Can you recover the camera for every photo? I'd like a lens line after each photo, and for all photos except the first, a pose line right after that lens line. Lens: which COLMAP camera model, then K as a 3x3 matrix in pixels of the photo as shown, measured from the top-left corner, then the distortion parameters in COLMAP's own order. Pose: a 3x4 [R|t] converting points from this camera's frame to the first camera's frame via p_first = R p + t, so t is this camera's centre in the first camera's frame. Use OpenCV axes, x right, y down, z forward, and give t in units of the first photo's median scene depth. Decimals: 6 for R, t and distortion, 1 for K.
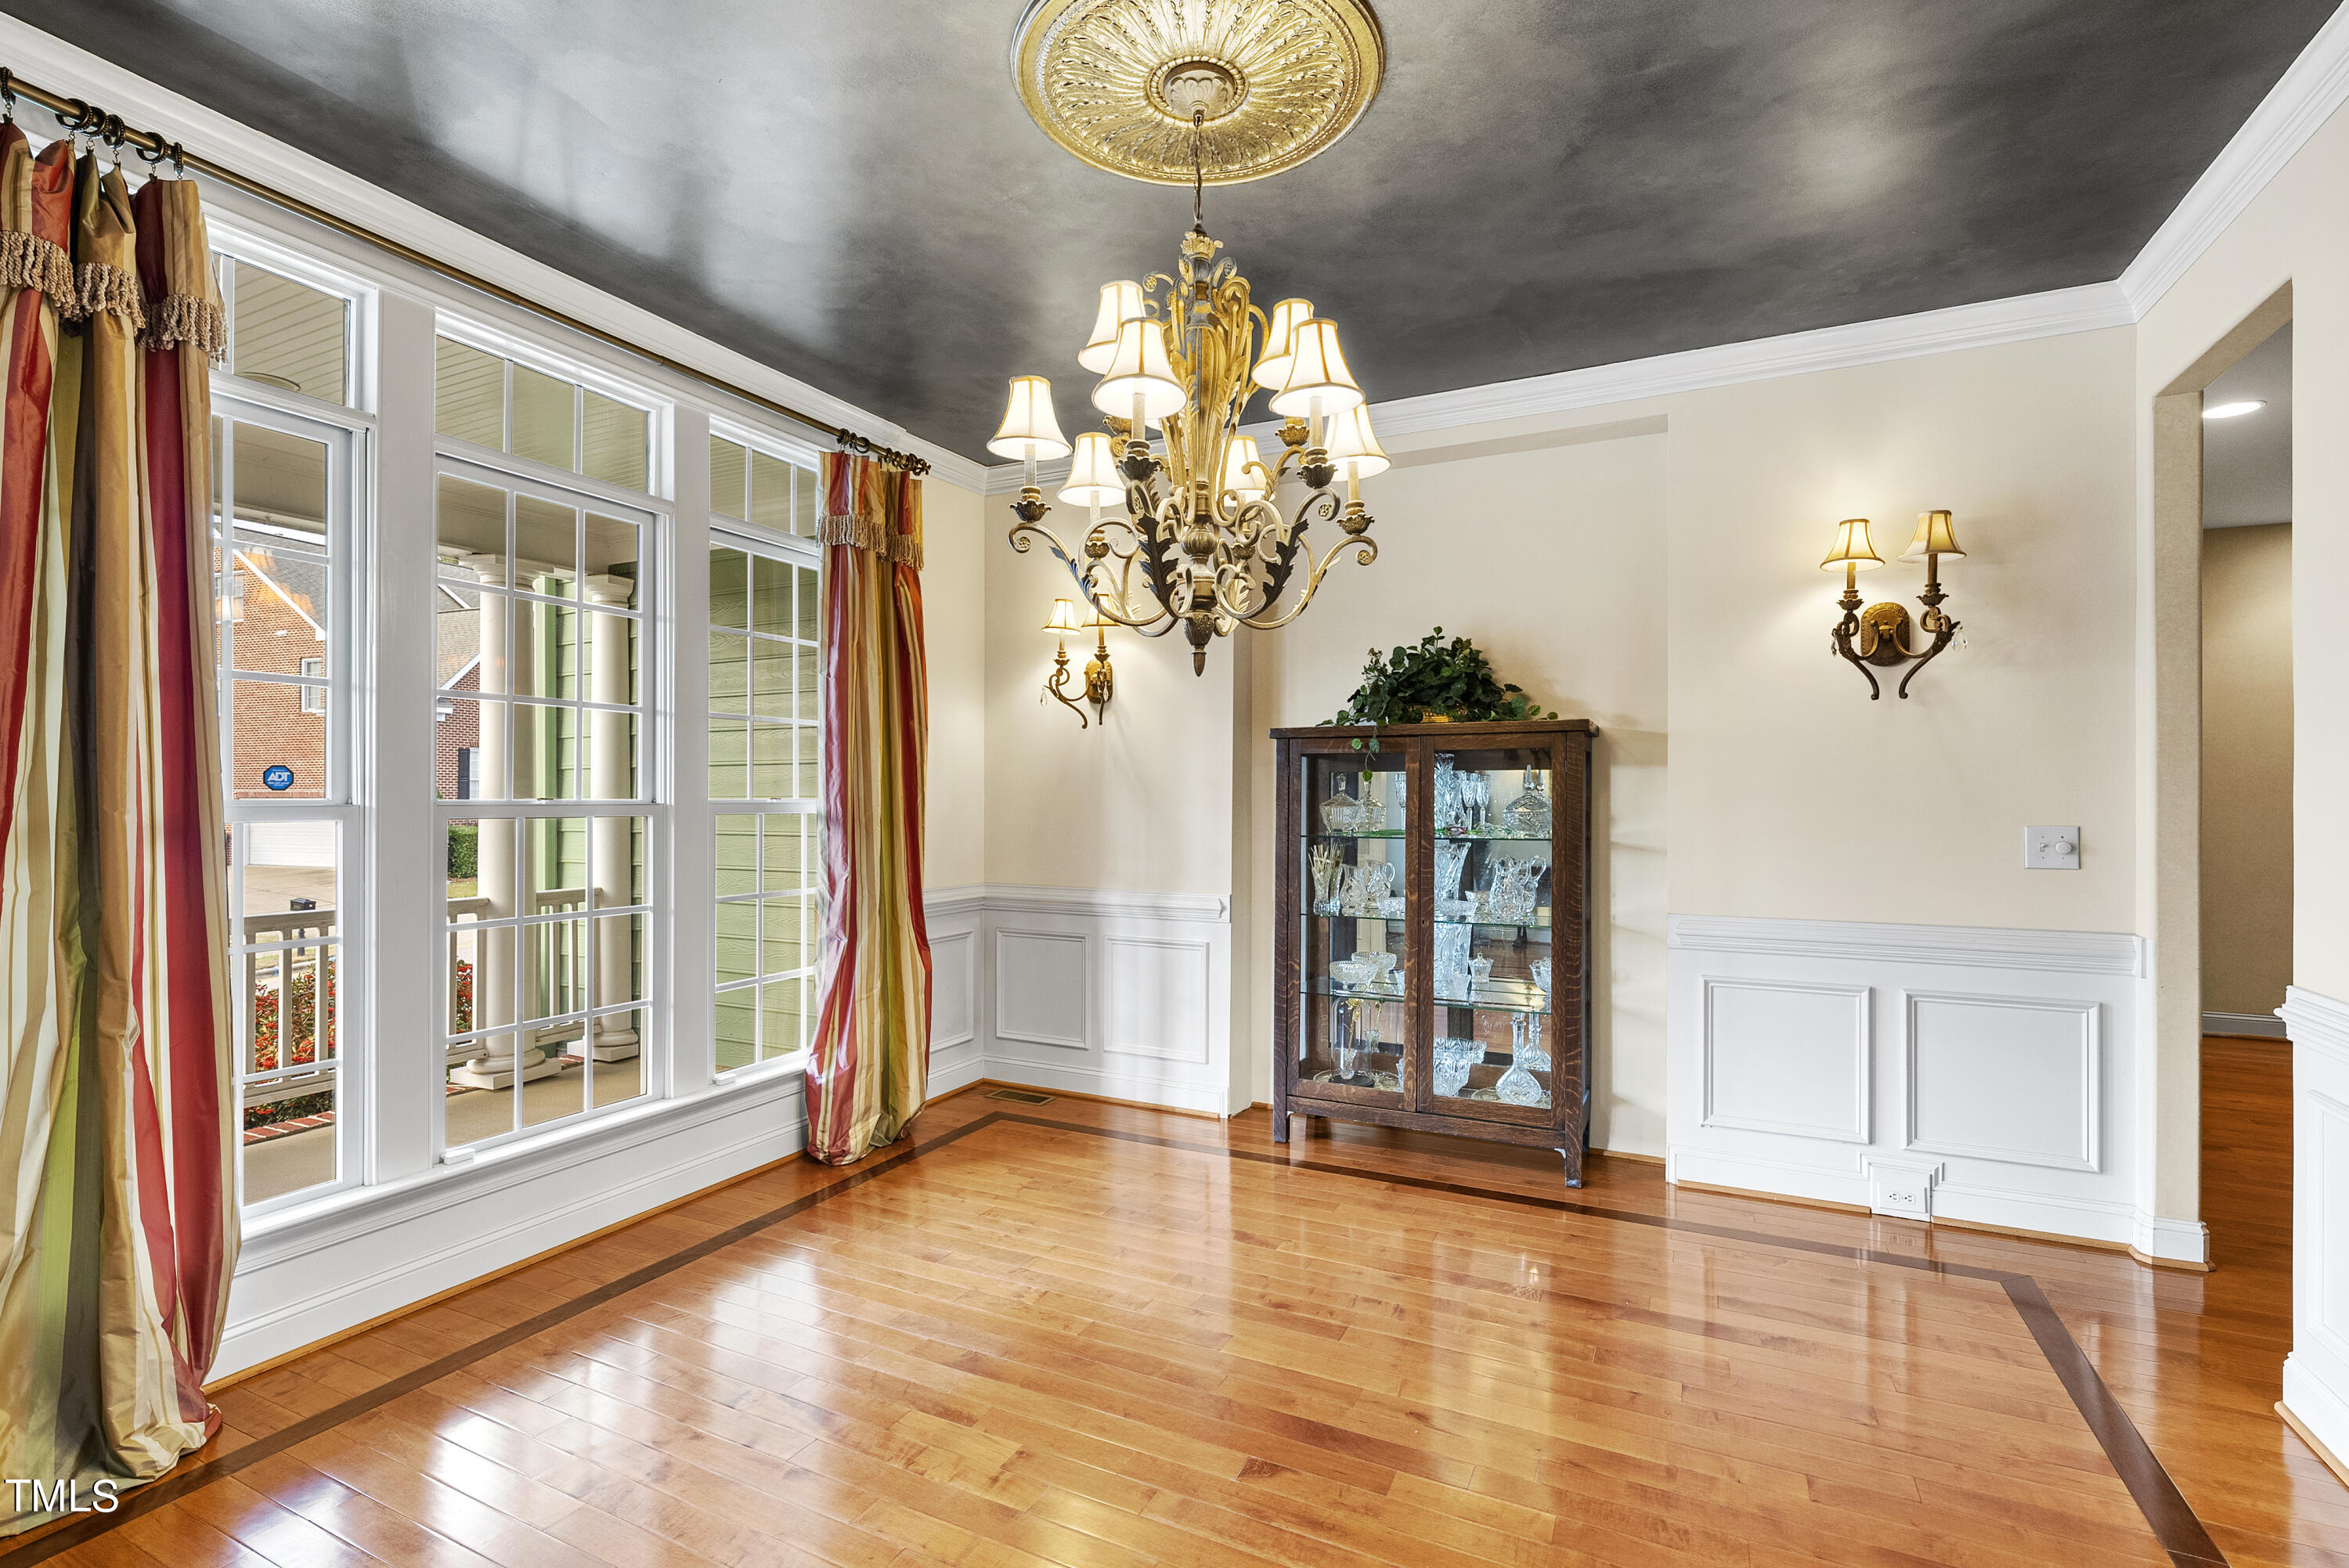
lens RADIAL K [[1064.8, 0, 1172.7], [0, 1064.8, 803.2], [0, 0, 1]] dist [0.000867, -0.000355]
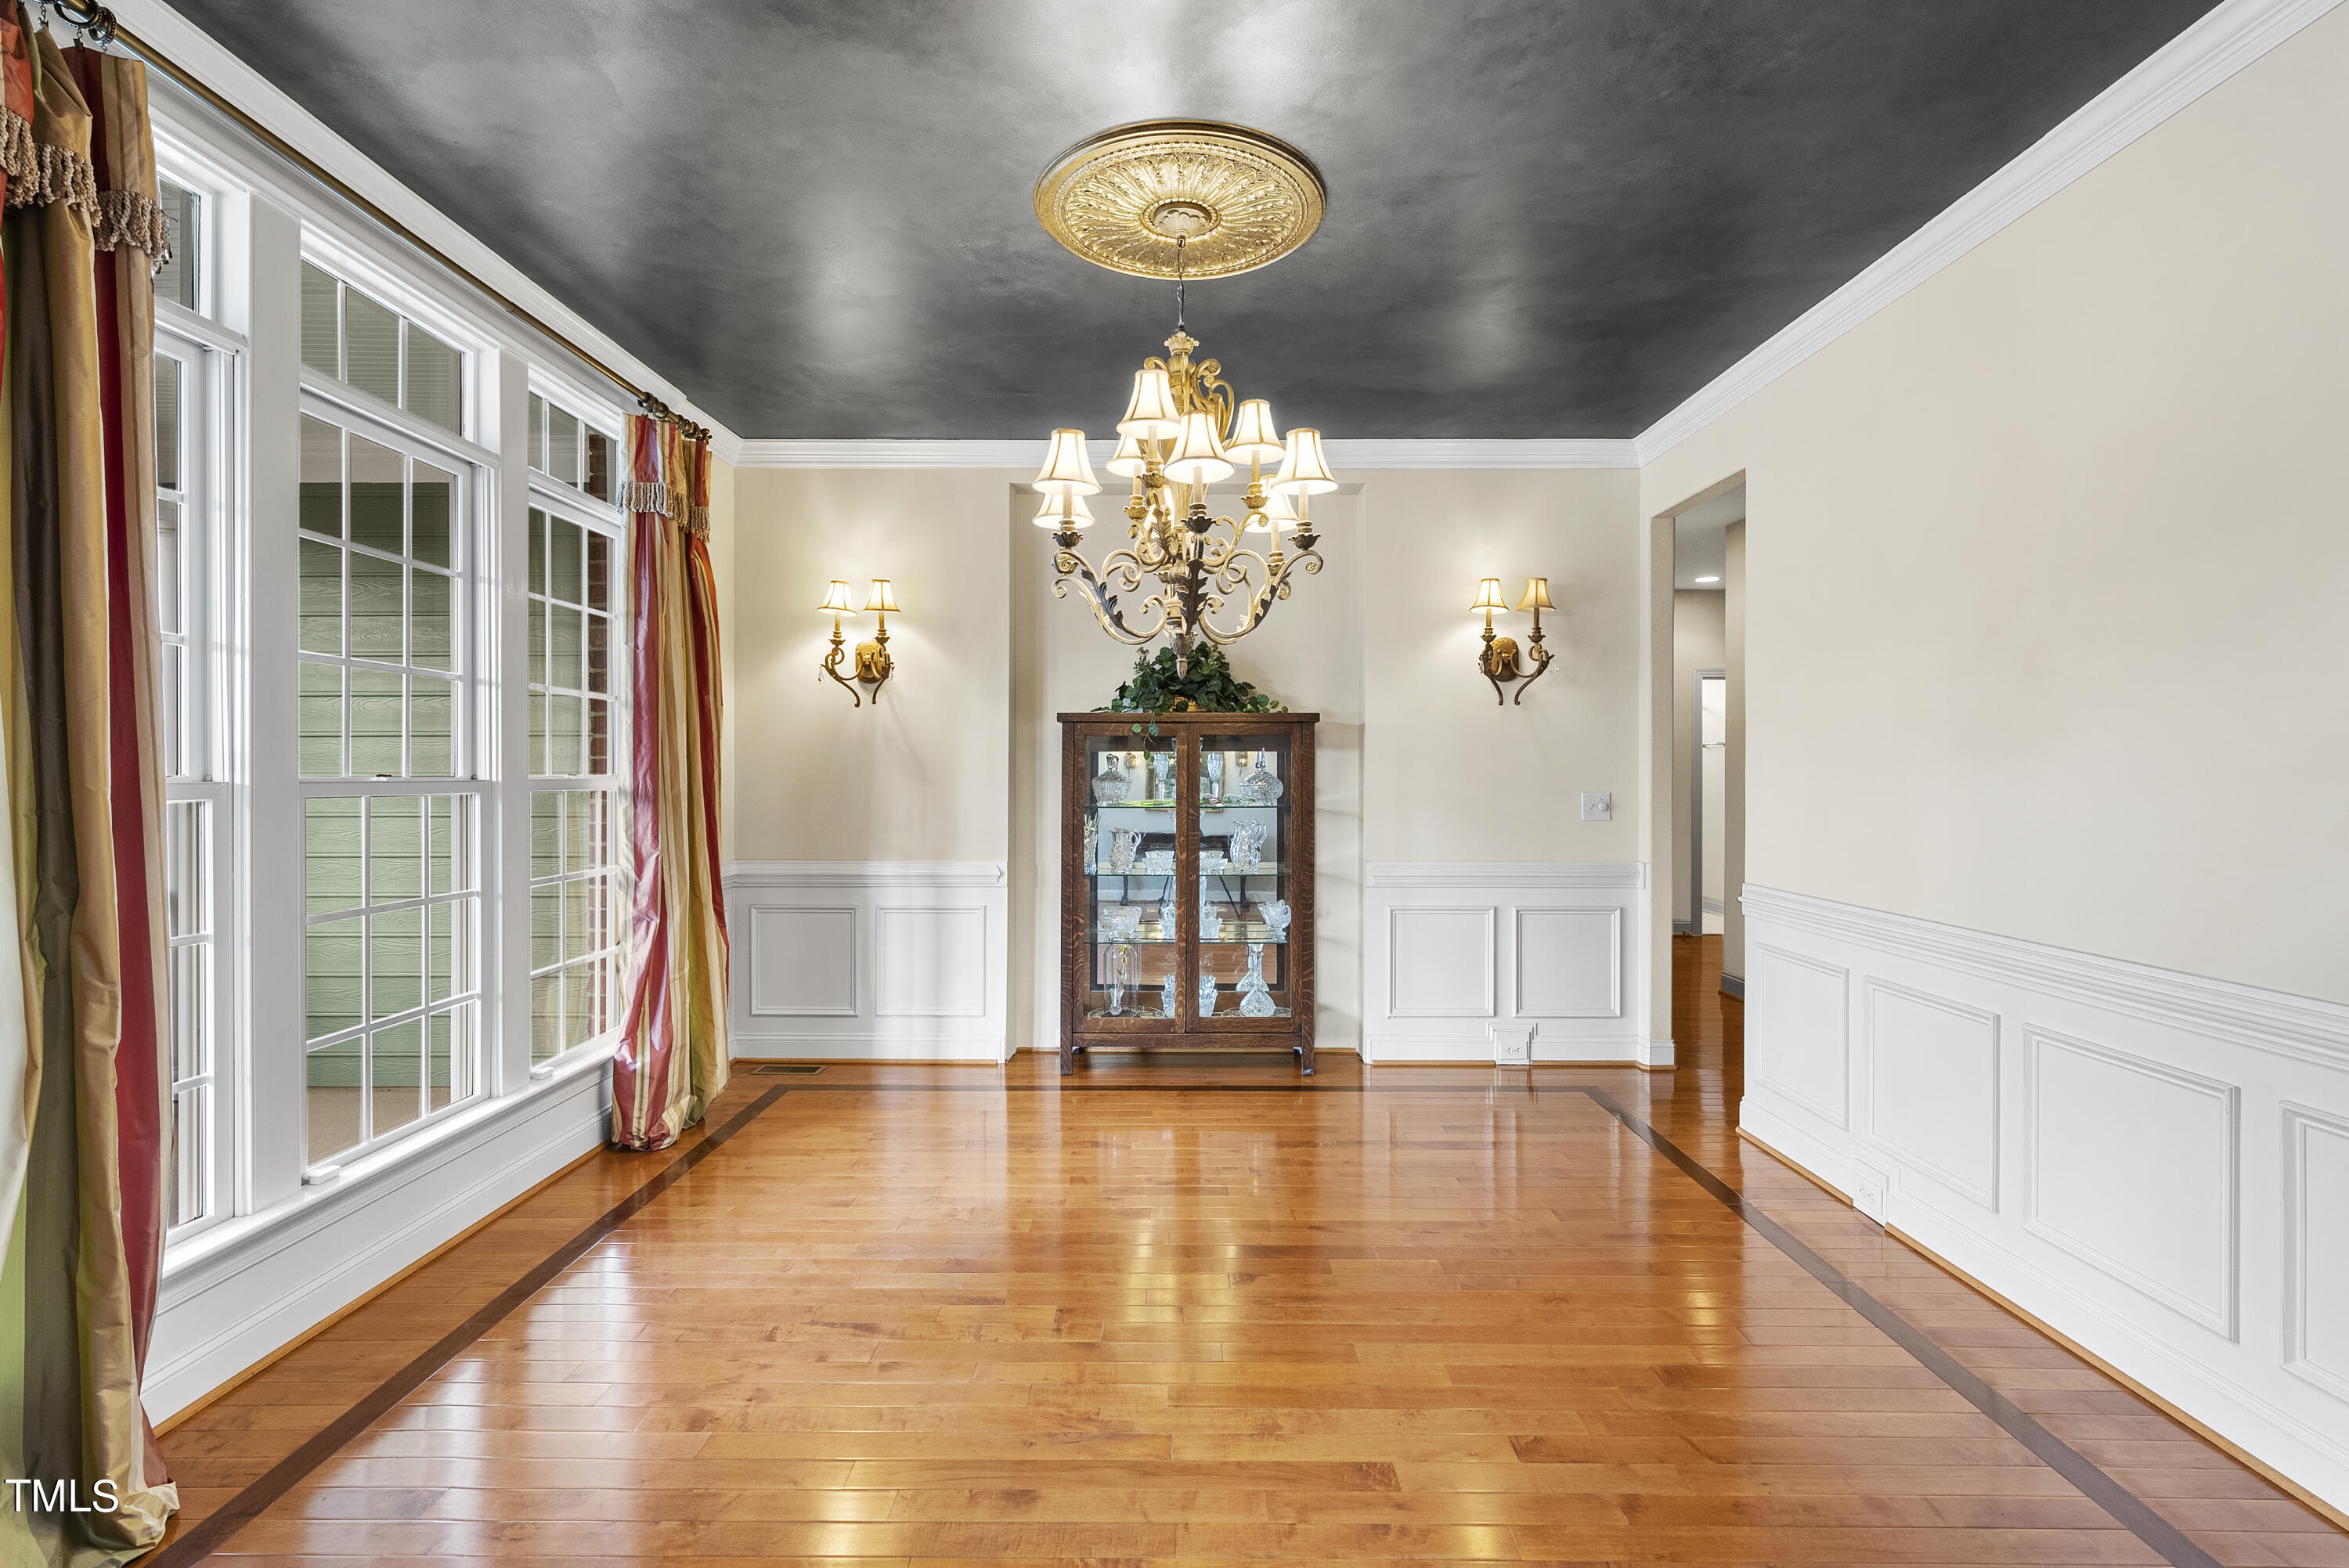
lens RADIAL K [[1067.1, 0, 1174.5], [0, 1067.1, 784.0], [0, 0, 1]] dist [-0.000040, -0.000656]
pose [[0.899528, -0.004054, 0.436844, -0.315739], [0.002285, 0.999987, 0.004575, 0.001014], [-0.436857, -0.003117, 0.899526, -0.087097]]
